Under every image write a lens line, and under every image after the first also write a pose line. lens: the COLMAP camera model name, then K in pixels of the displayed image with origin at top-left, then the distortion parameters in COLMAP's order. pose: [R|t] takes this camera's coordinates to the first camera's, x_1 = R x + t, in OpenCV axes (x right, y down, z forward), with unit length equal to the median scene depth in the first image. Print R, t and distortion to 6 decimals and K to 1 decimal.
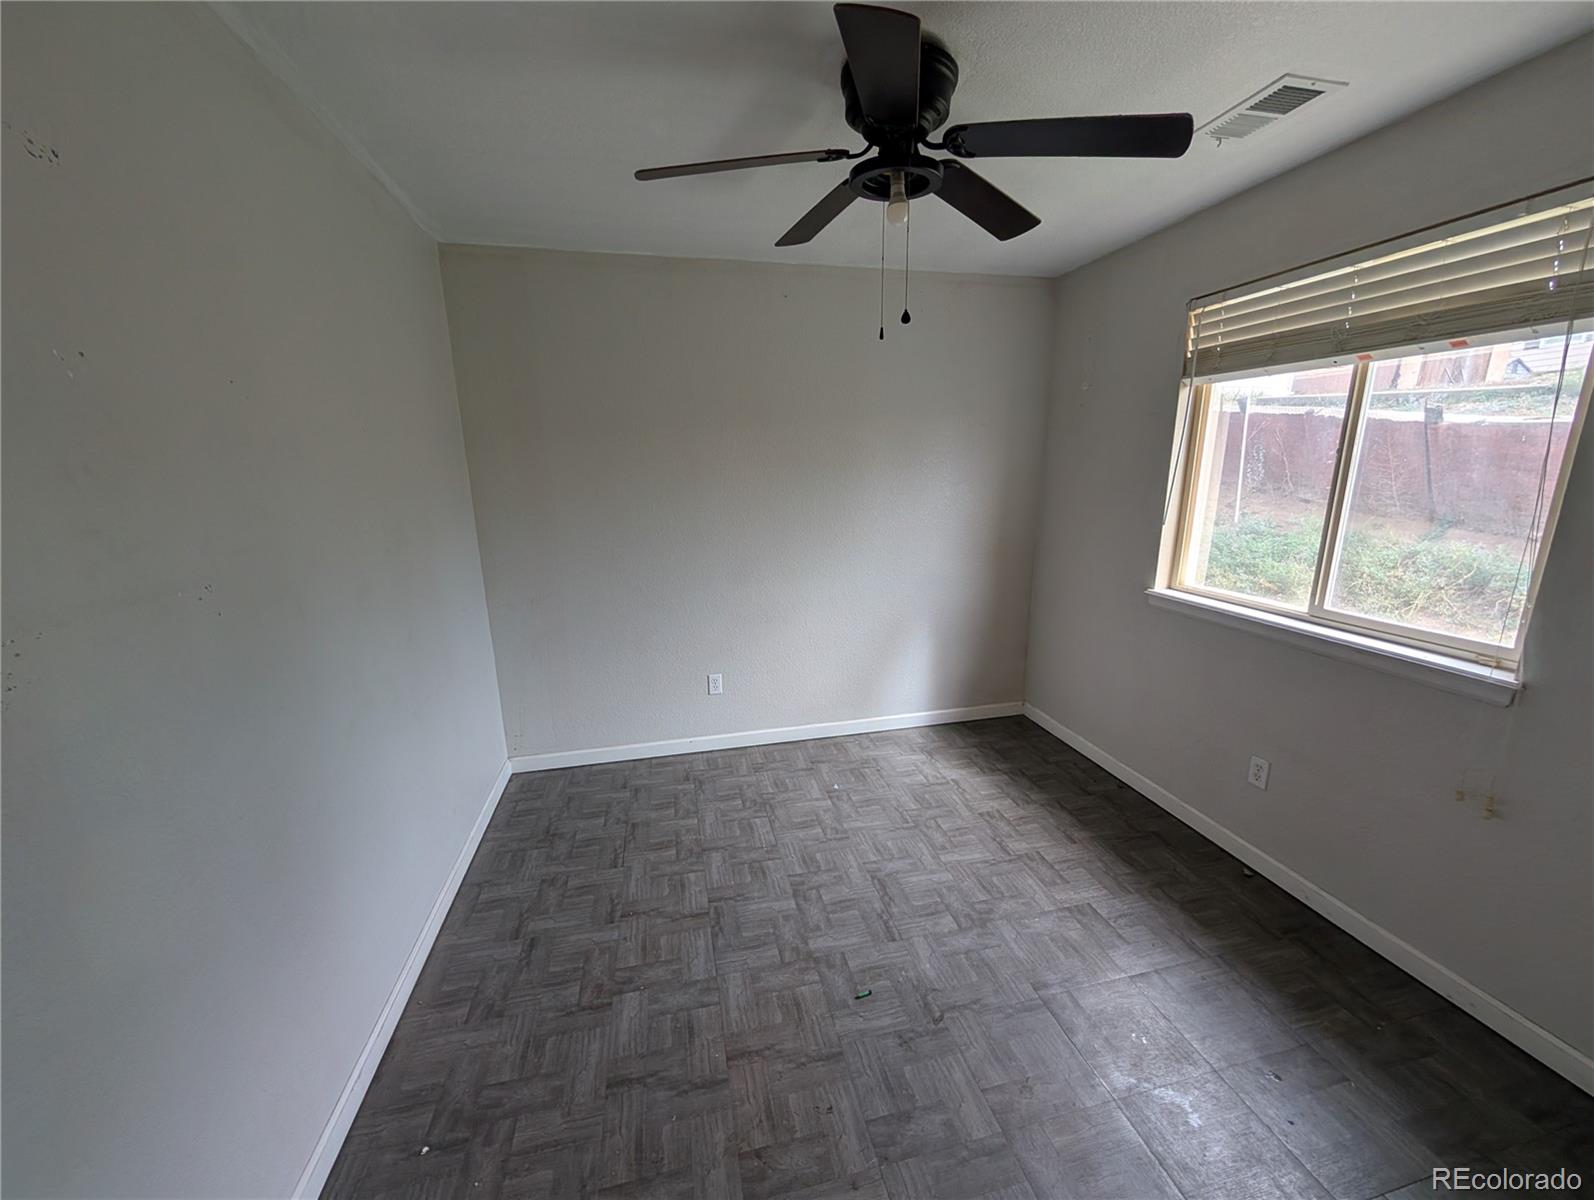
lens RADIAL K [[606.4, 0, 797.7], [0, 606.4, 607.9], [0, 0, 1]] dist [-0.002351, 0.000322]
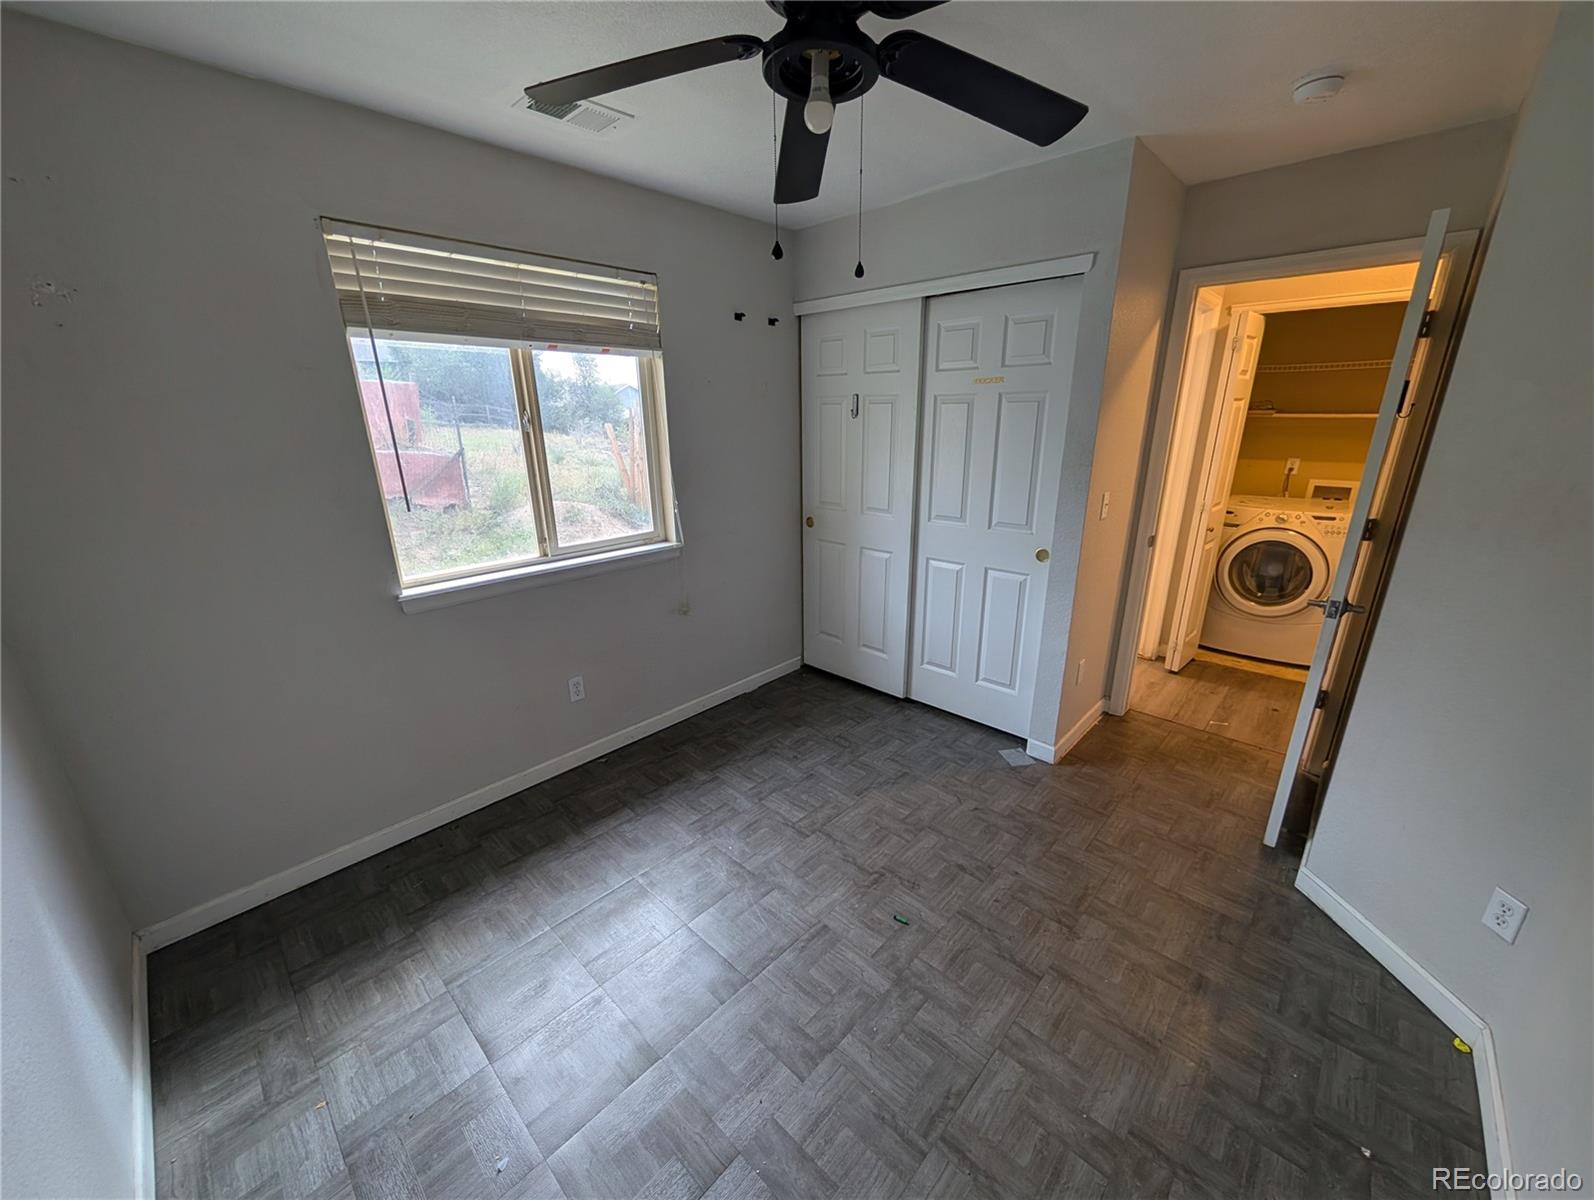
lens RADIAL K [[606.4, 0, 797.7], [0, 606.4, 607.9], [0, 0, 1]] dist [-0.002351, 0.000322]
pose [[-0.550200, -0.240595, 0.799621, -0.475452], [0.212437, 0.885756, 0.412684, -0.319256], [-0.807558, 0.396927, -0.436232, 1.263703]]
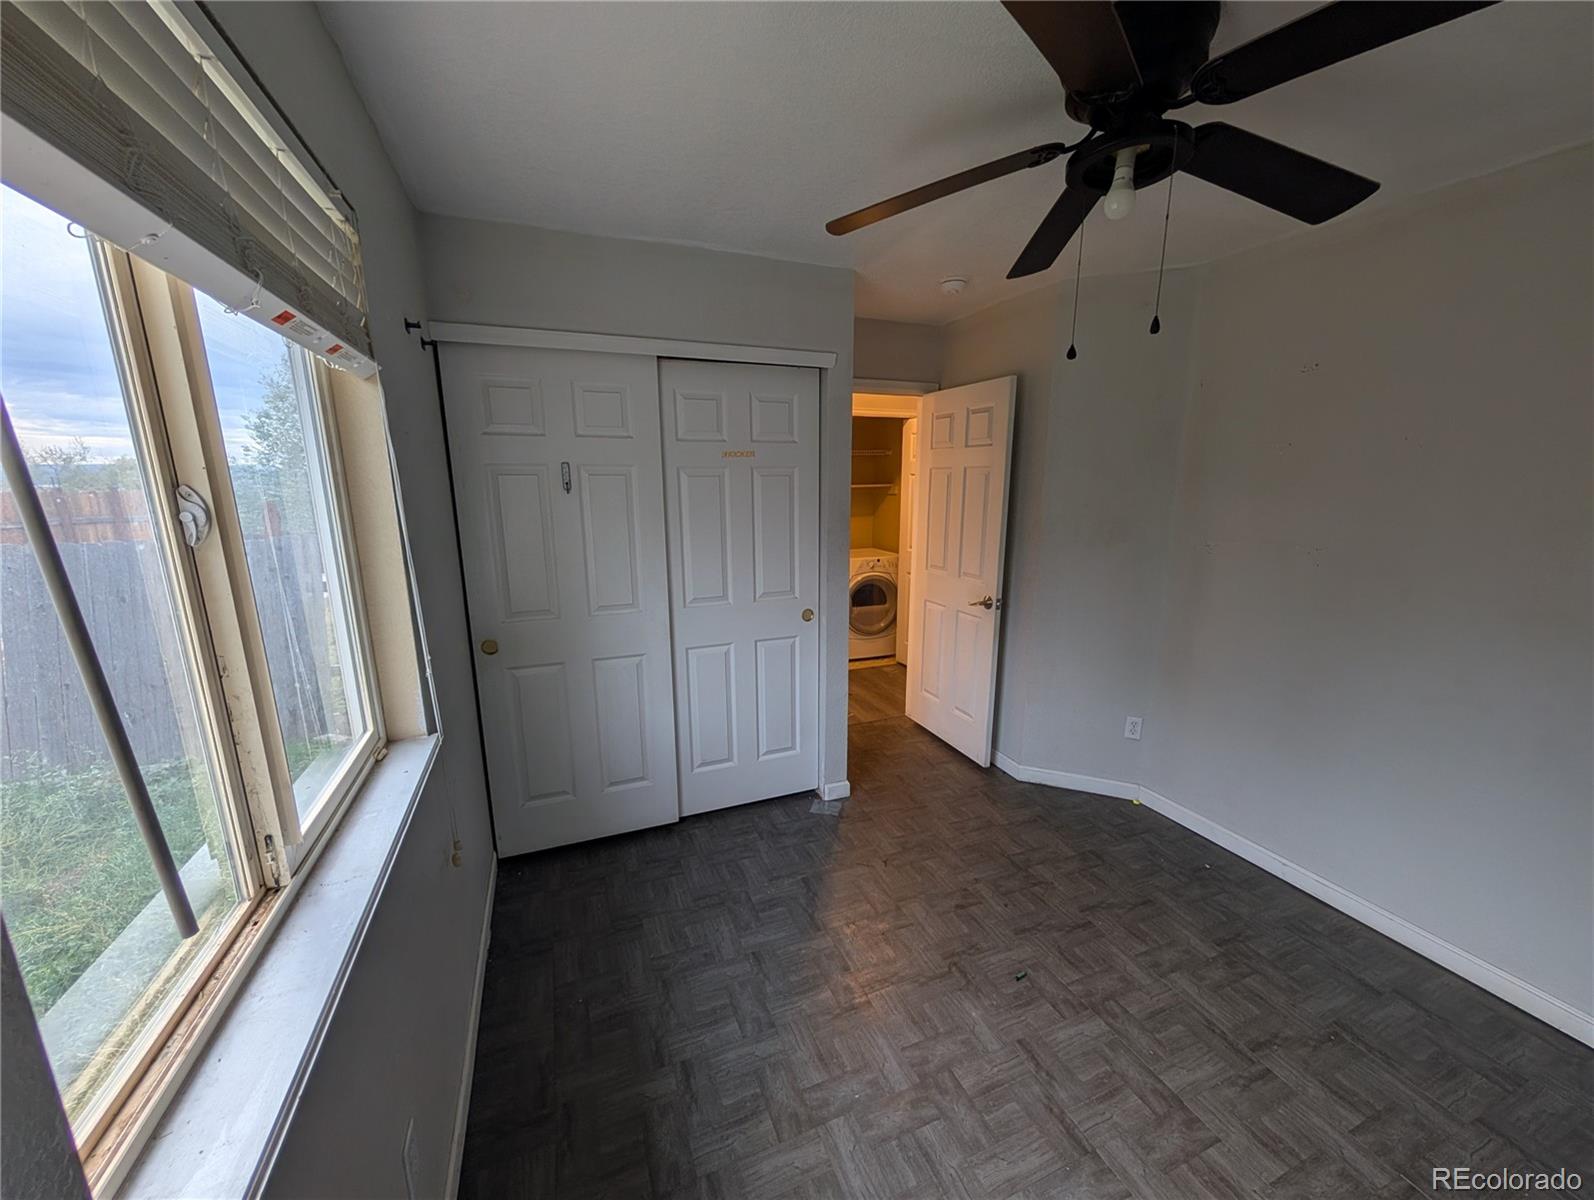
lens RADIAL K [[606.4, 0, 797.7], [0, 606.4, 607.9], [0, 0, 1]] dist [-0.002351, 0.000322]
pose [[-0.988355, 0.047182, -0.144663, 0.574290], [-0.019902, 0.902462, 0.430309, -0.388232], [0.150856, 0.428177, -0.891015, 1.469100]]
